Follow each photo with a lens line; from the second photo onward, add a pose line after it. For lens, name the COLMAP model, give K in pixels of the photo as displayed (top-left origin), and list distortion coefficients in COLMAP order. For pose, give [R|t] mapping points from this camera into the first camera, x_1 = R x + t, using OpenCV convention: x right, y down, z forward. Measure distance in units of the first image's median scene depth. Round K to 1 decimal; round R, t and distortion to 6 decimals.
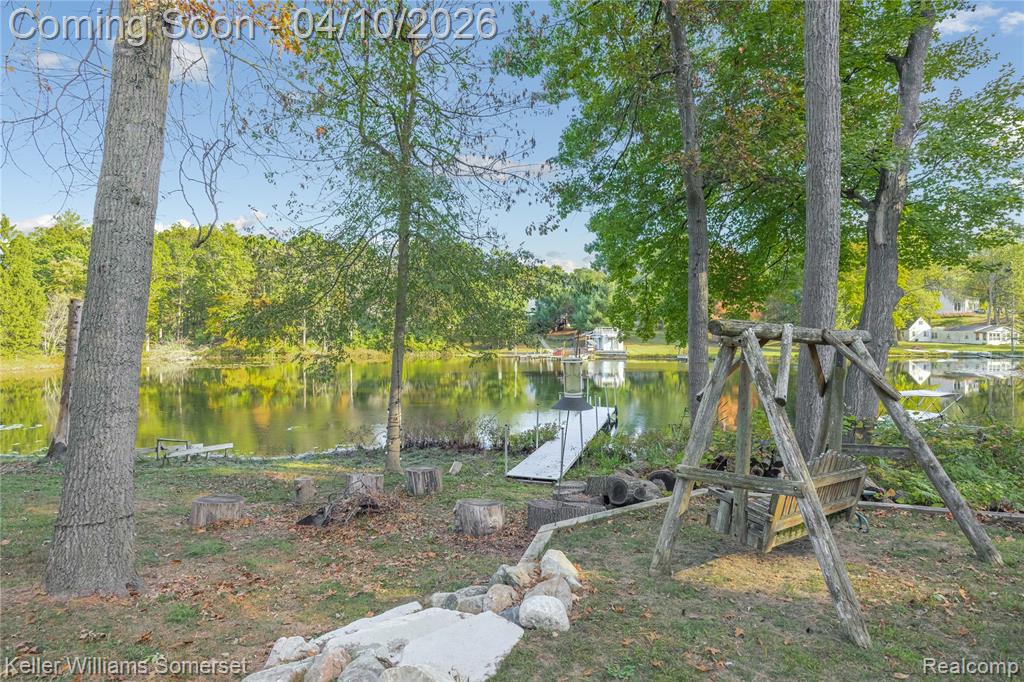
lens RADIAL K [[515.6, 0, 514.6], [0, 515.6, 338.0], [0, 0, 1]] dist [-0.003041, -0.003158]
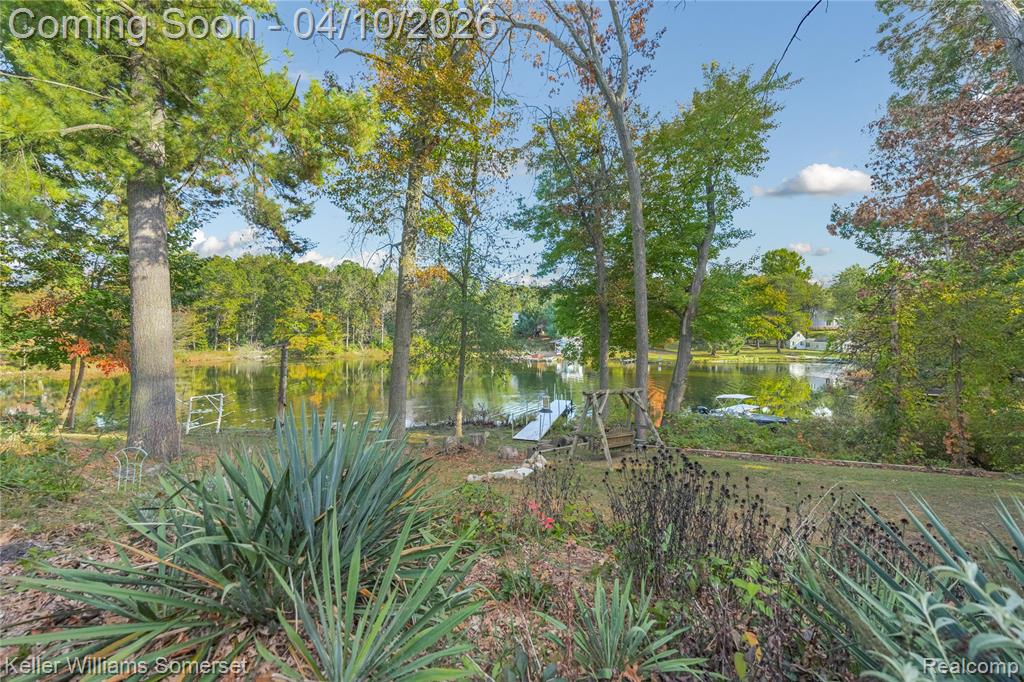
lens RADIAL K [[408.4, 0, 517.4], [0, 408.4, 337.1], [0, 0, 1]] dist [-0.000412, -0.000912]
pose [[0.999030, 0.013818, 0.041819, -0.010228], [-0.013781, 0.999904, -0.001168, -0.019006], [-0.041831, 0.000590, 0.999125, -0.088103]]
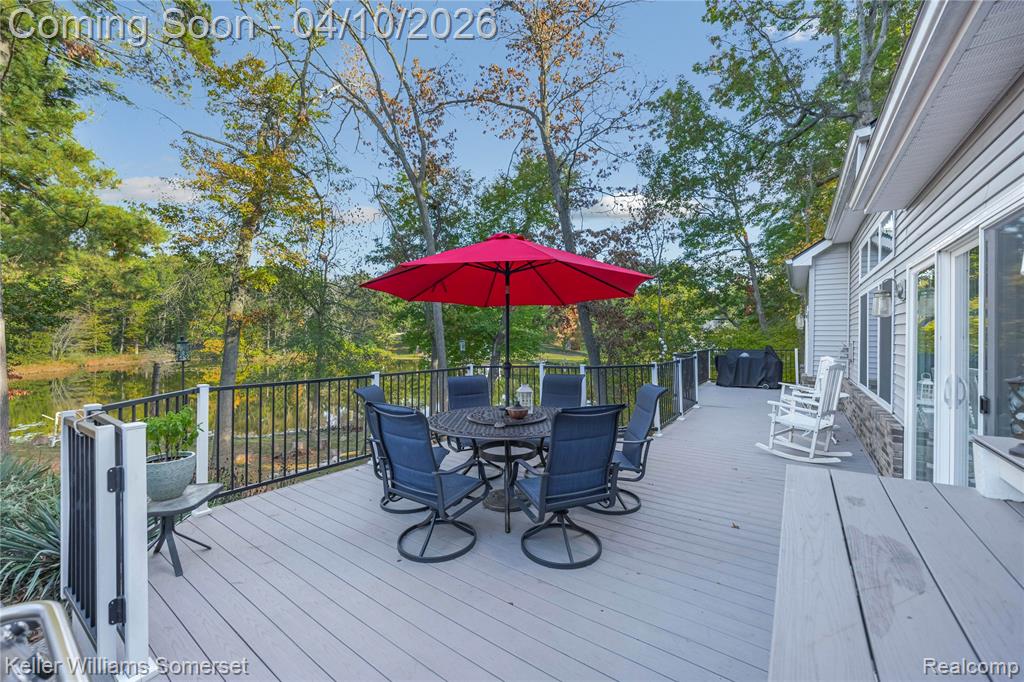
lens RADIAL K [[398.2, 0, 519.4], [0, 398.2, 335.9], [0, 0, 1]] dist [-0.012322, -0.000022]
pose [[0.983637, 0.018006, 0.179261, 0.052114], [-0.017958, 0.999837, -0.001888, -0.034841], [-0.179265, -0.001362, 0.983800, -0.140453]]
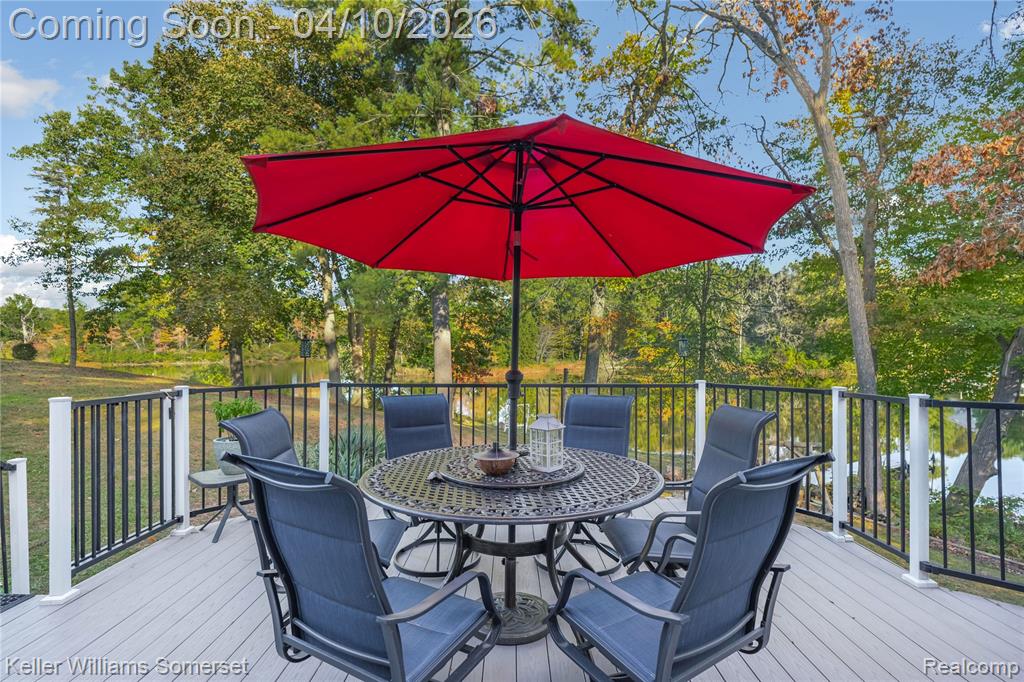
lens RADIAL K [[494.6, 0, 508.2], [0, 494.6, 349.9], [0, 0, 1]] dist [-0.001309, -0.001207]
pose [[0.710820, 0.013965, -0.703235, 0.081196], [0.001328, 0.999774, 0.021196, -0.033698], [0.703373, -0.016001, 0.710641, -0.118320]]
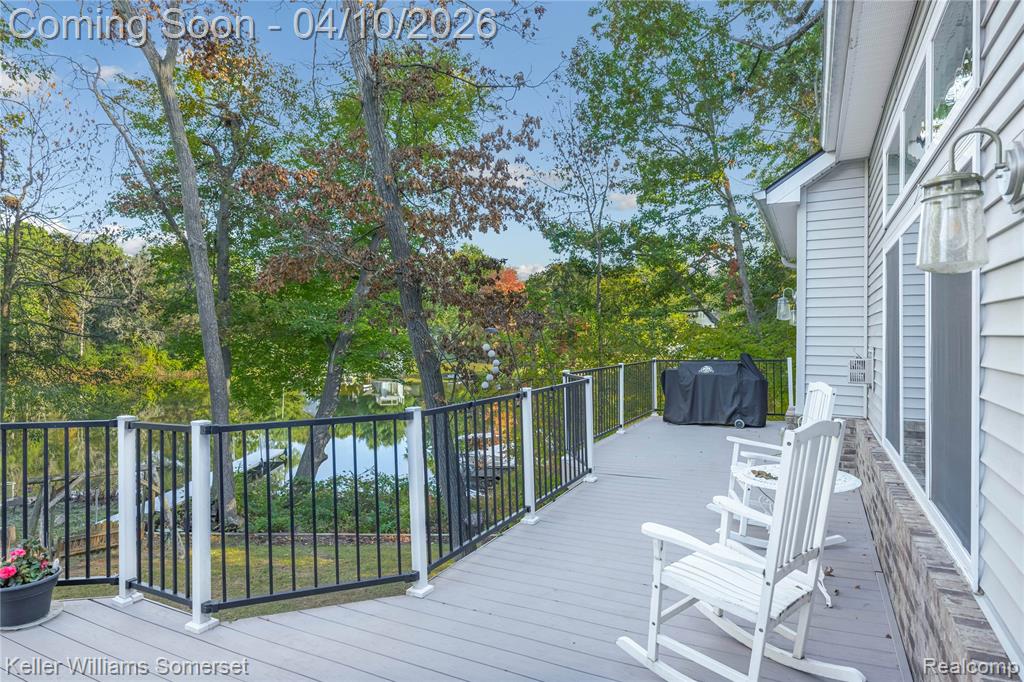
lens RADIAL K [[566.8, 0, 508.0], [0, 566.8, 331.7], [0, 0, 1]] dist [-0.005277, -0.000327]
pose [[0.956082, 0.016354, 0.292644, 0.086226], [-0.012877, 0.999822, -0.013805, -0.035571], [-0.292818, 0.009430, 0.956122, -0.113495]]
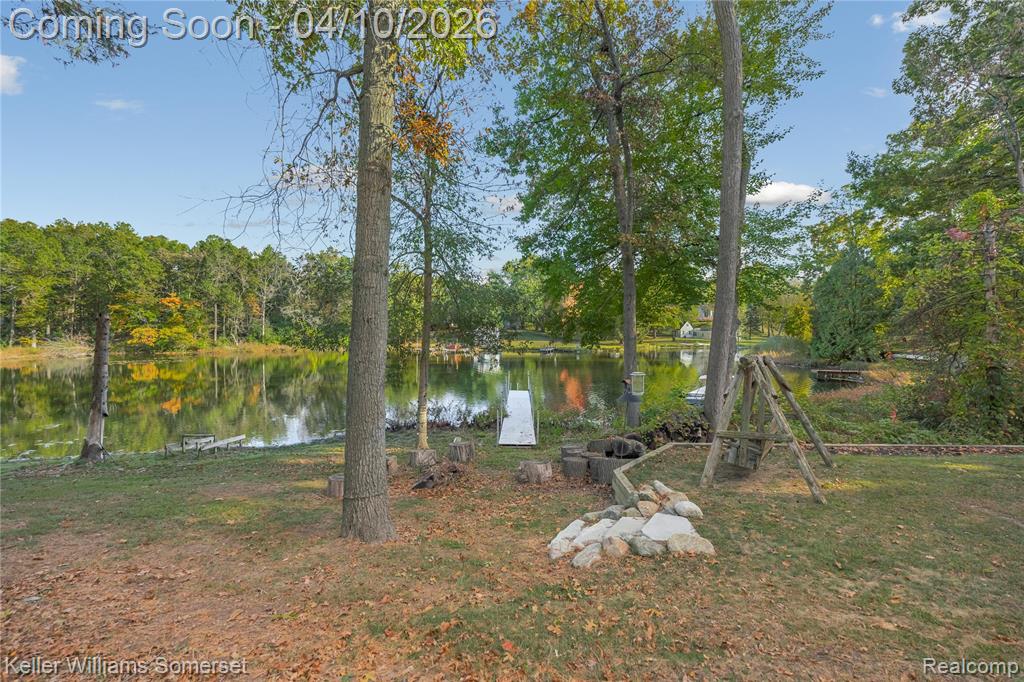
lens RADIAL K [[408.4, 0, 515.4], [0, 408.4, 335.6], [0, 0, 1]] dist [-0.000412, -0.000912]
pose [[0.960219, 0.002239, 0.279237, -0.041385], [-0.003988, 0.999976, 0.005696, -0.005662], [-0.279218, -0.006583, 0.960205, -0.012797]]
